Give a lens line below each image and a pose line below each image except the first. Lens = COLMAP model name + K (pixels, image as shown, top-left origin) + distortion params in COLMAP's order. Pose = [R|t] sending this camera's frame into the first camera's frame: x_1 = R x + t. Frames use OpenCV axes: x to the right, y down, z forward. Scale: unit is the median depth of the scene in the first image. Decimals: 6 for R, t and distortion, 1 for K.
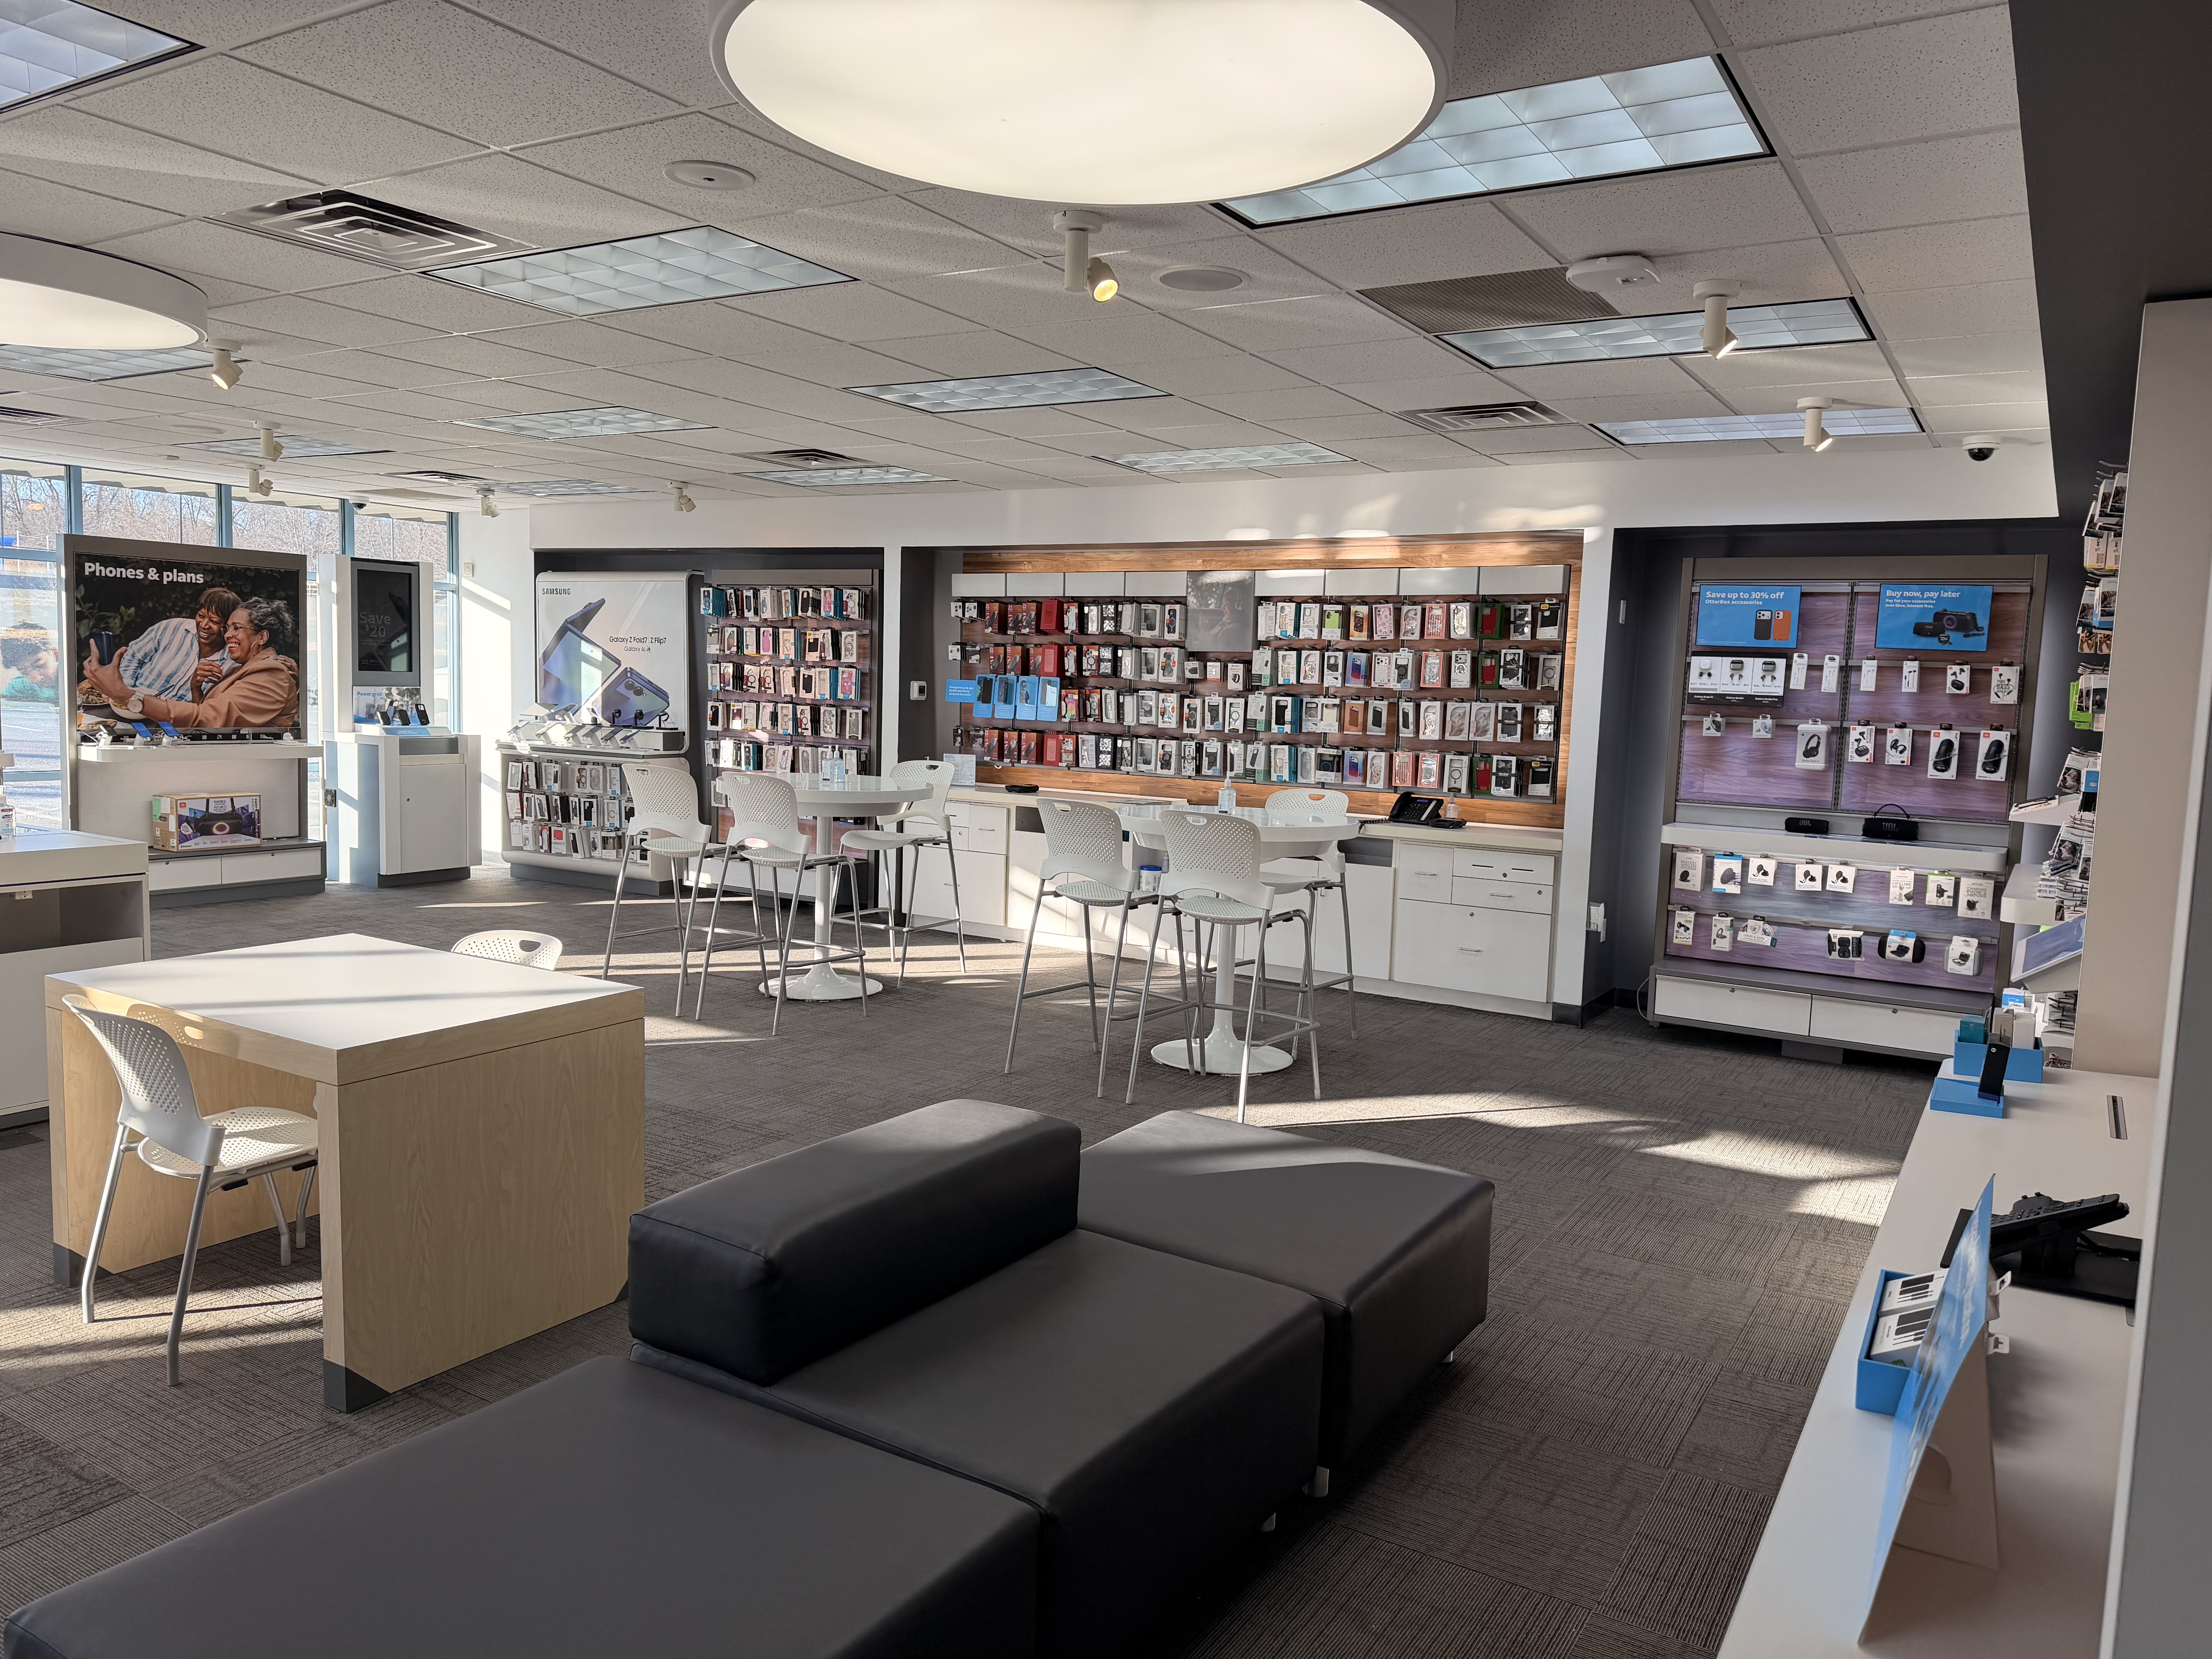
lens RADIAL K [[1562.5, 0, 1106.0], [0, 1562.5, 829.5], [0, 0, 1]] dist [0.073648, -0.061503]
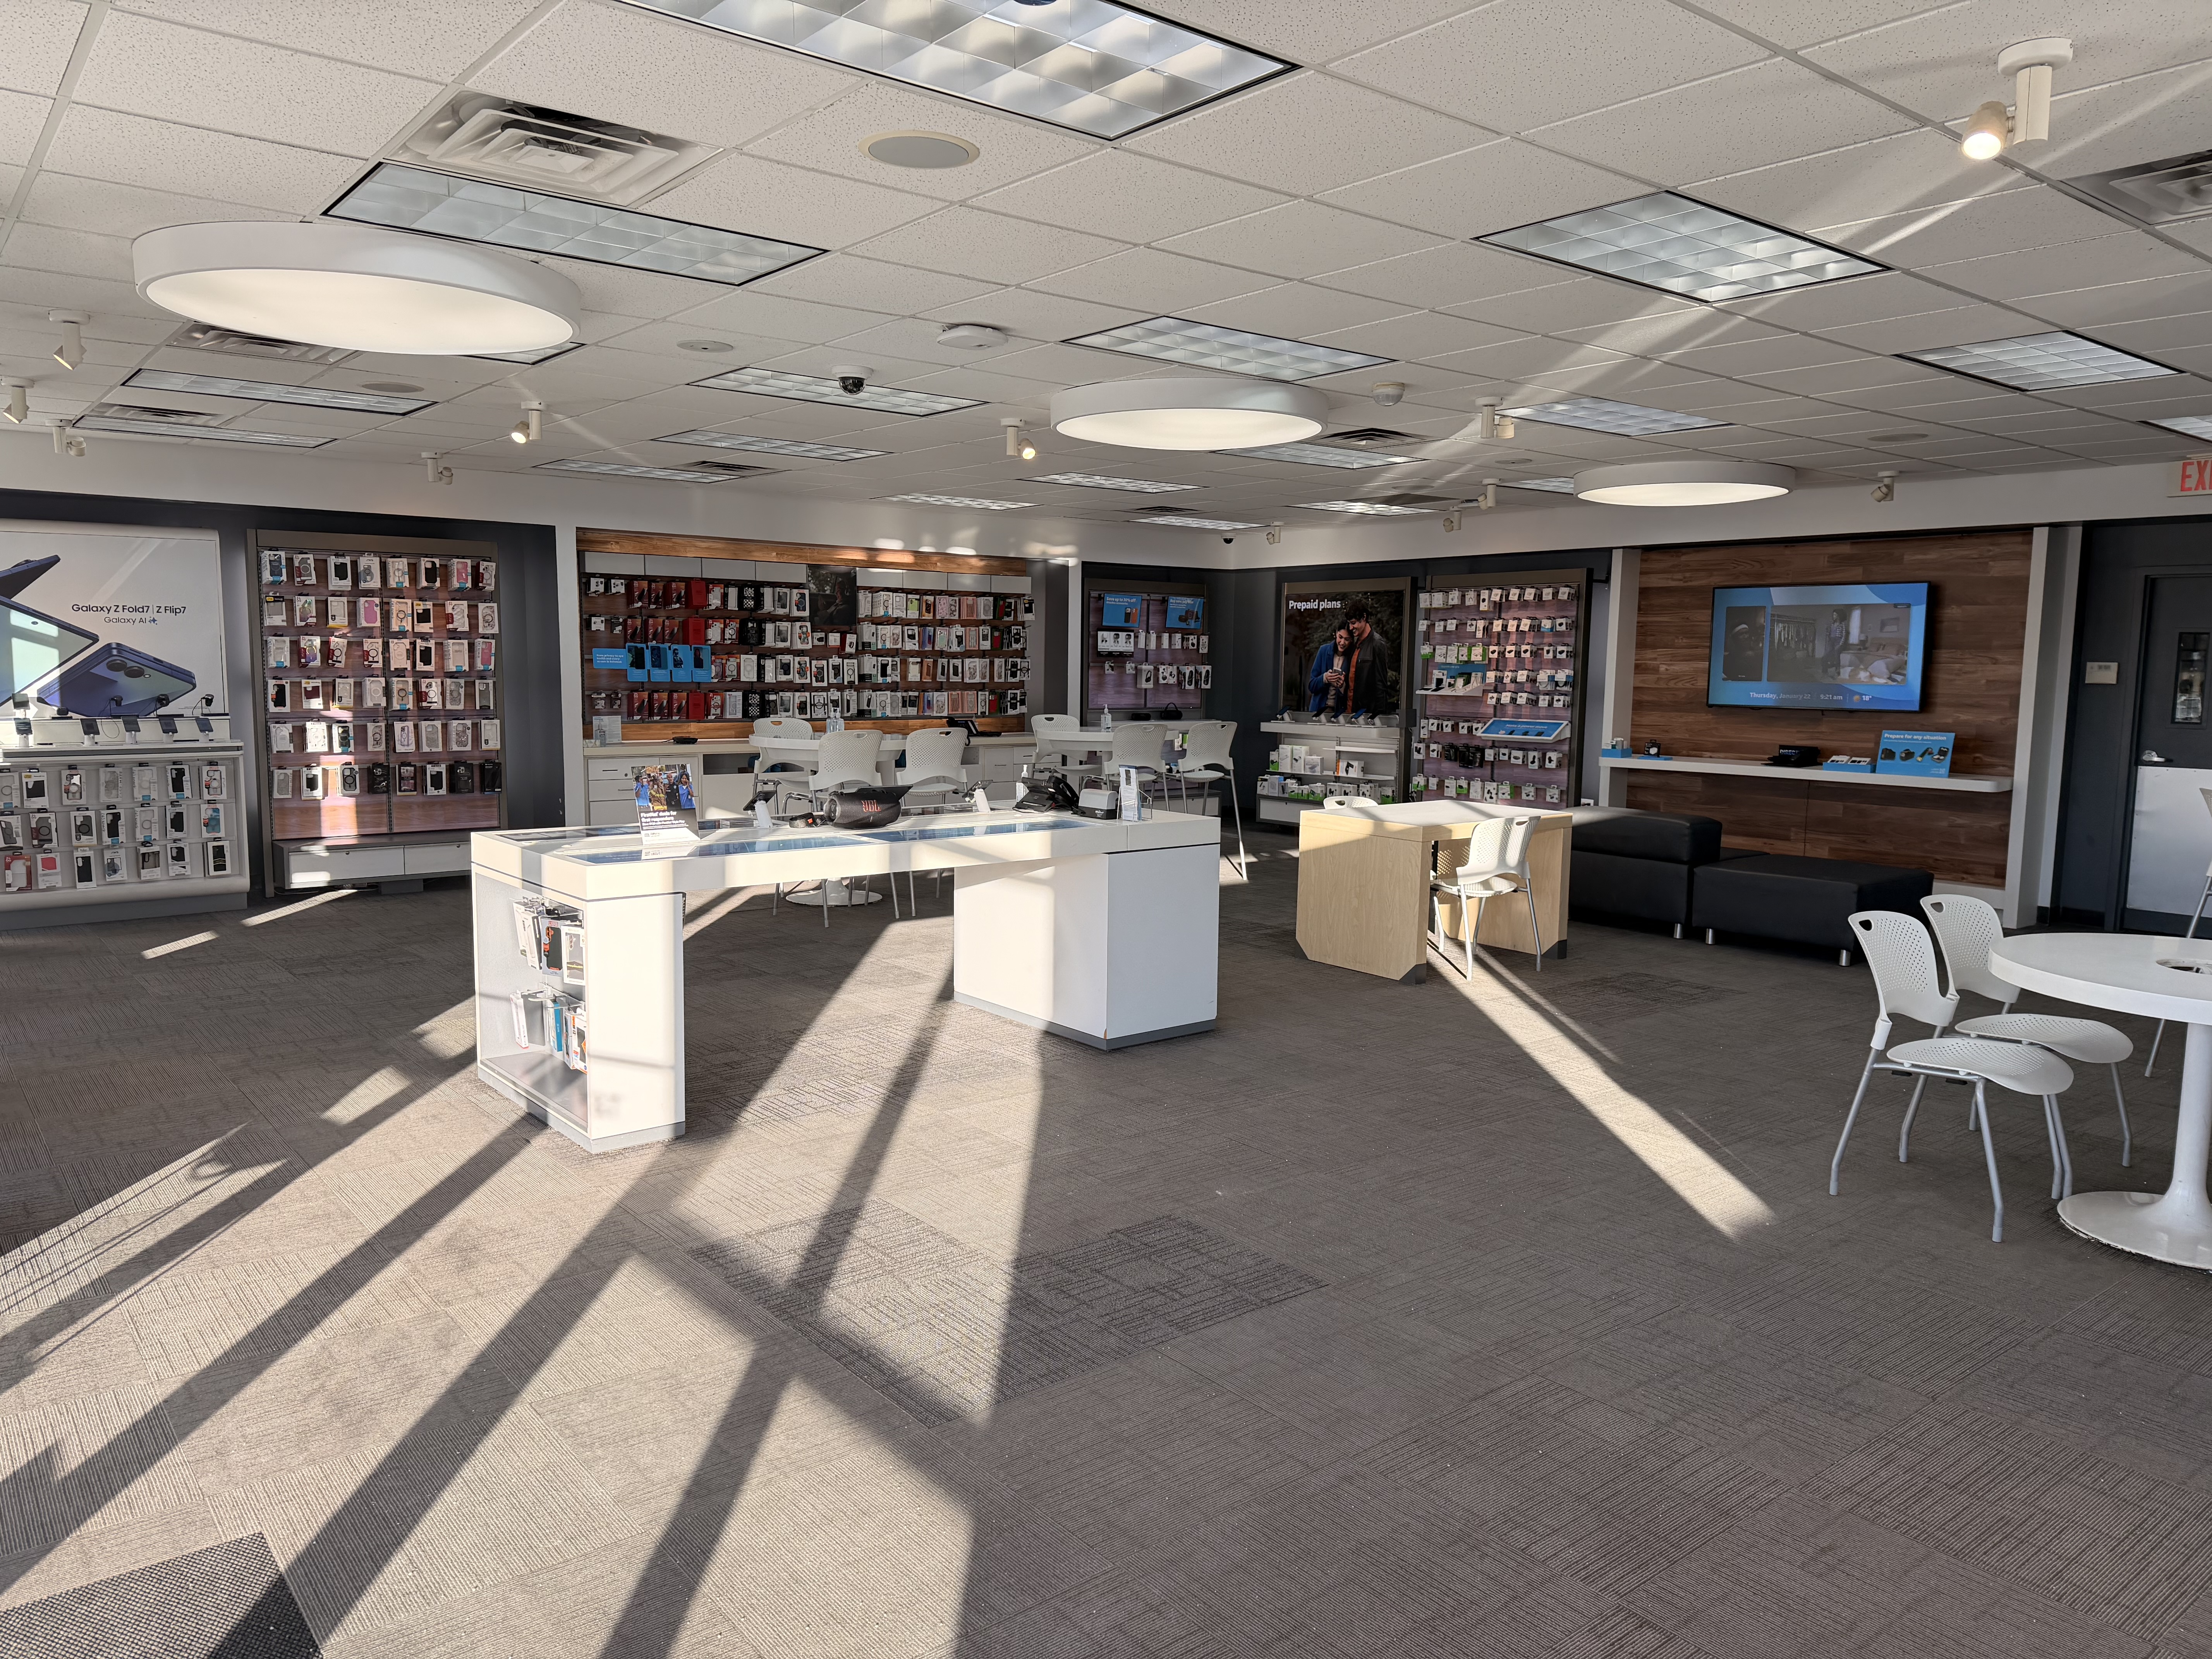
lens RADIAL K [[1531.8, 0, 1102.7], [0, 1531.8, 836.1], [0, 0, 1]] dist [0.134023, -0.197576]
pose [[0.329307, -0.139565, 0.933852, -1.086372], [0.089021, 0.989200, 0.116445, -0.064283], [-0.940017, 0.044786, 0.338174, 0.315498]]
